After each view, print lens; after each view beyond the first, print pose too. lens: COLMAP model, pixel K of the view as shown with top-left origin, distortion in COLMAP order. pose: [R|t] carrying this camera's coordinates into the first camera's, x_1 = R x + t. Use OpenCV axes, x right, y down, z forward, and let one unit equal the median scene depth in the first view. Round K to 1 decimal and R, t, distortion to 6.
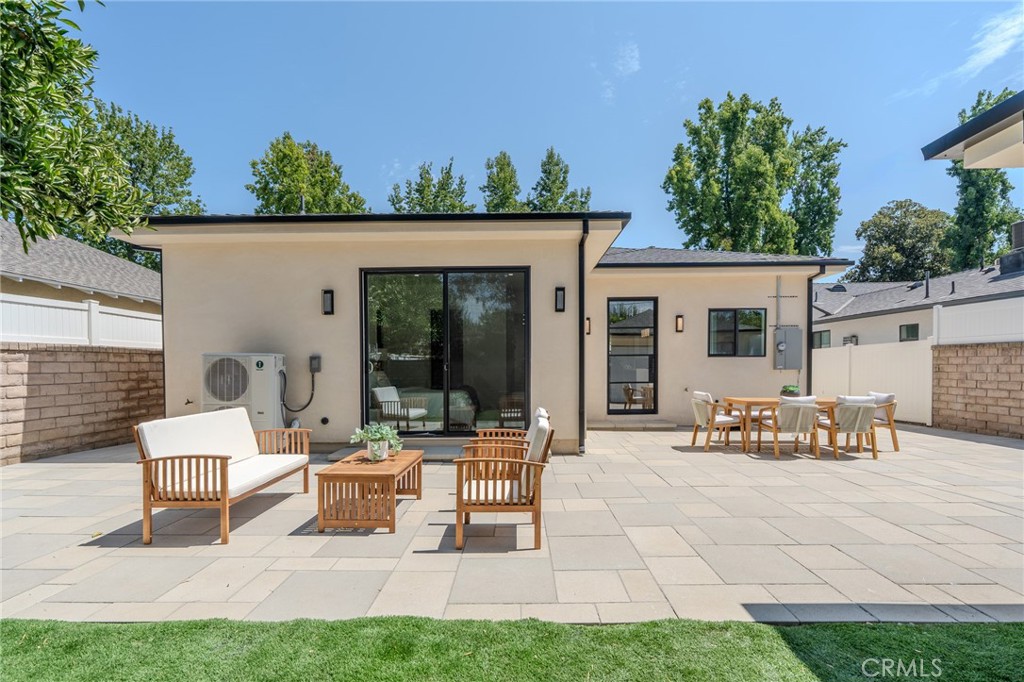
lens RADIAL K [[476.3, 0, 521.4], [0, 476.3, 382.8], [0, 0, 1]] dist [-0.002576, 0.000411]
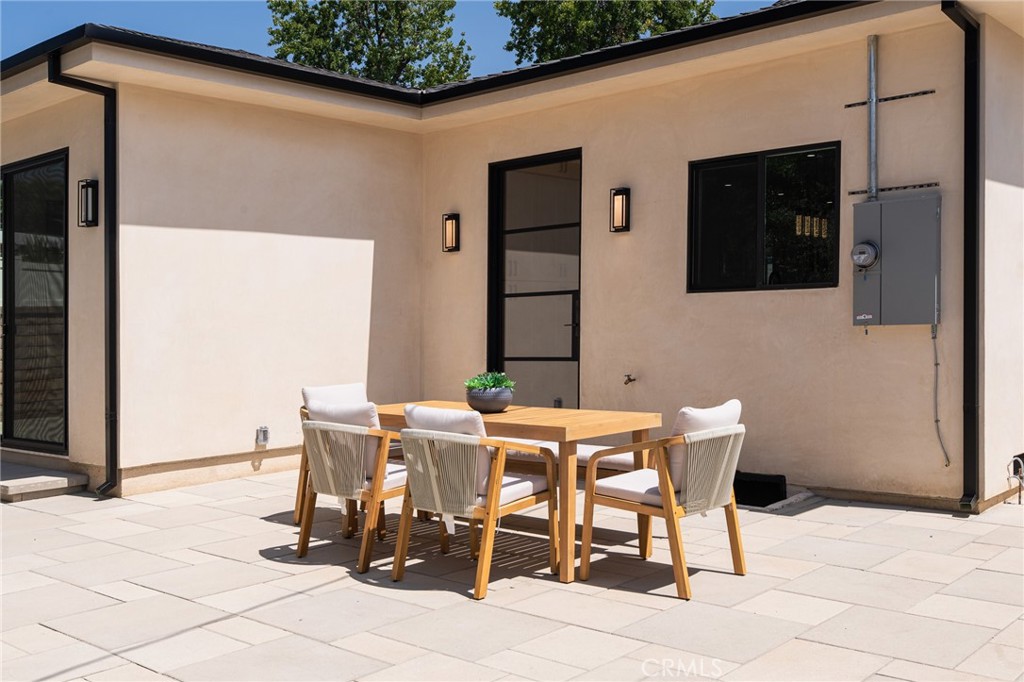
lens RADIAL K [[1034.0, 0, 508.5], [0, 1034.0, 311.6], [0, 0, 1]] dist [0.002208, 0.000000]
pose [[0.745341, -0.019086, -0.666410, 0.823681], [-0.008184, 0.999253, -0.037772, -0.008130], [0.666633, 0.033607, 0.744628, 0.308893]]
